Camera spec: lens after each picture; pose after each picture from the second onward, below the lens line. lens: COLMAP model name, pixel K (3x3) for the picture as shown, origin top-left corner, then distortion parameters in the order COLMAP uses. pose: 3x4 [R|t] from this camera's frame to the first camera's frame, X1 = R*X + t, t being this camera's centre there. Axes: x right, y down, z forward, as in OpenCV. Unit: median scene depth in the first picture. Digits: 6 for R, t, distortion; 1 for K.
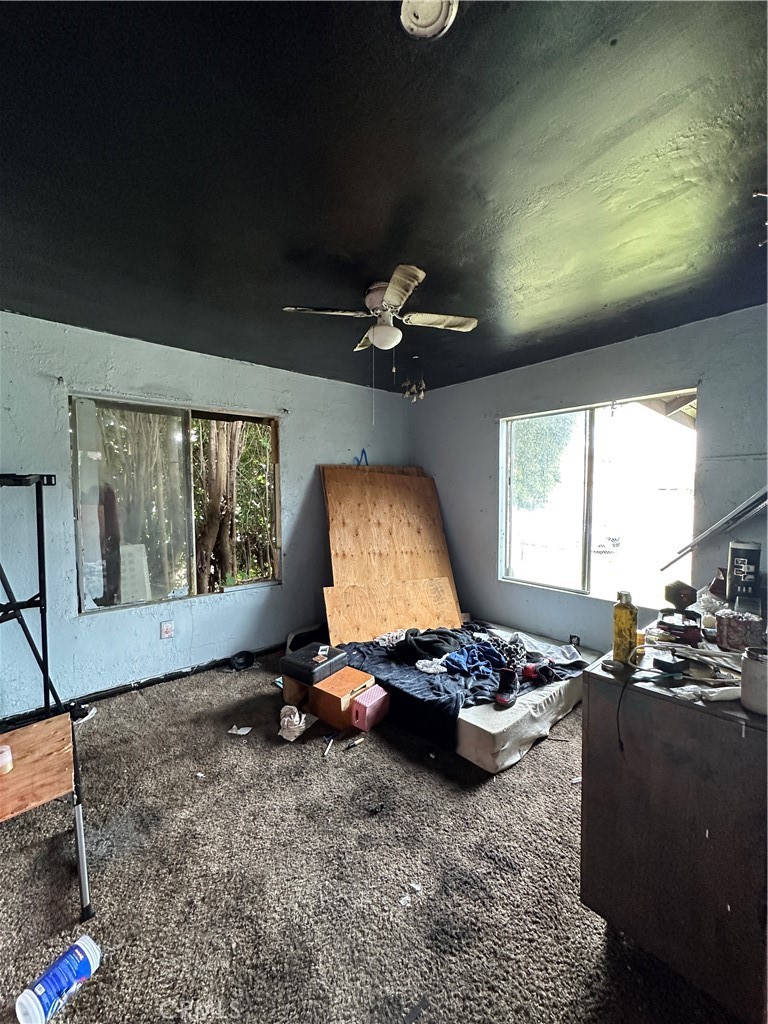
lens RADIAL K [[408.2, 0, 383.8], [0, 408.2, 511.4], [0, 0, 1]] dist [-0.004197, 0.000829]
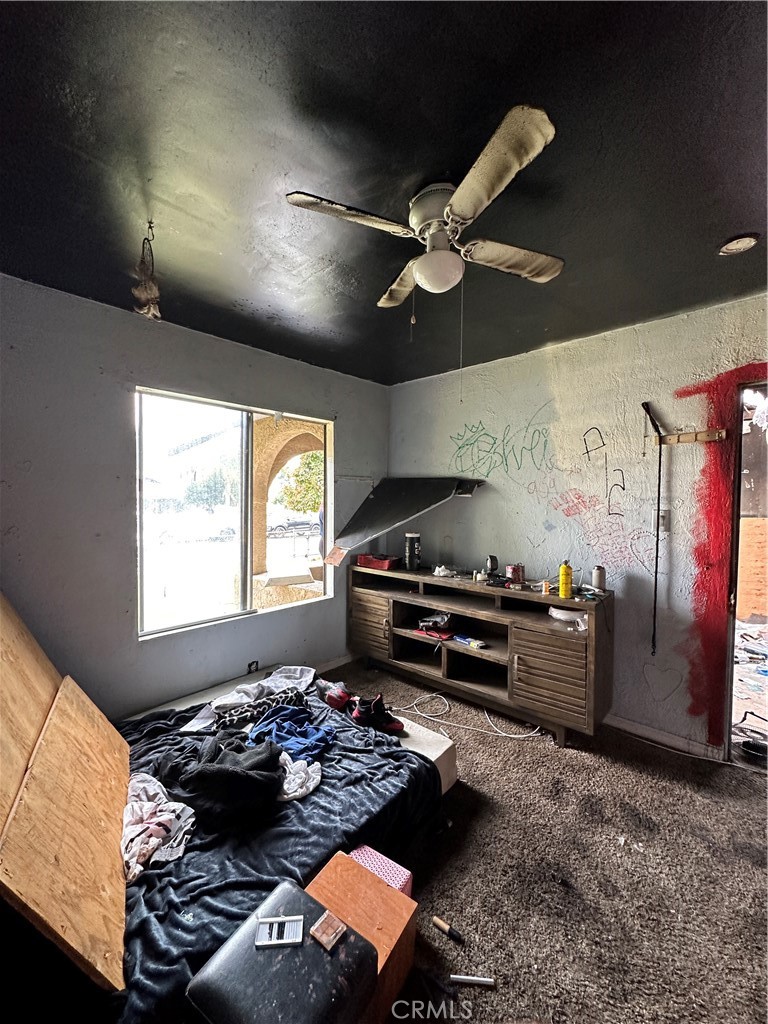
lens RADIAL K [[408.2, 0, 383.8], [0, 408.2, 511.4], [0, 0, 1]] dist [-0.004197, 0.000829]
pose [[-0.108961, -0.029214, 0.993617, -0.520947], [0.044237, 0.998435, 0.034206, -0.051311], [-0.993061, 0.047682, -0.107498, 0.931250]]
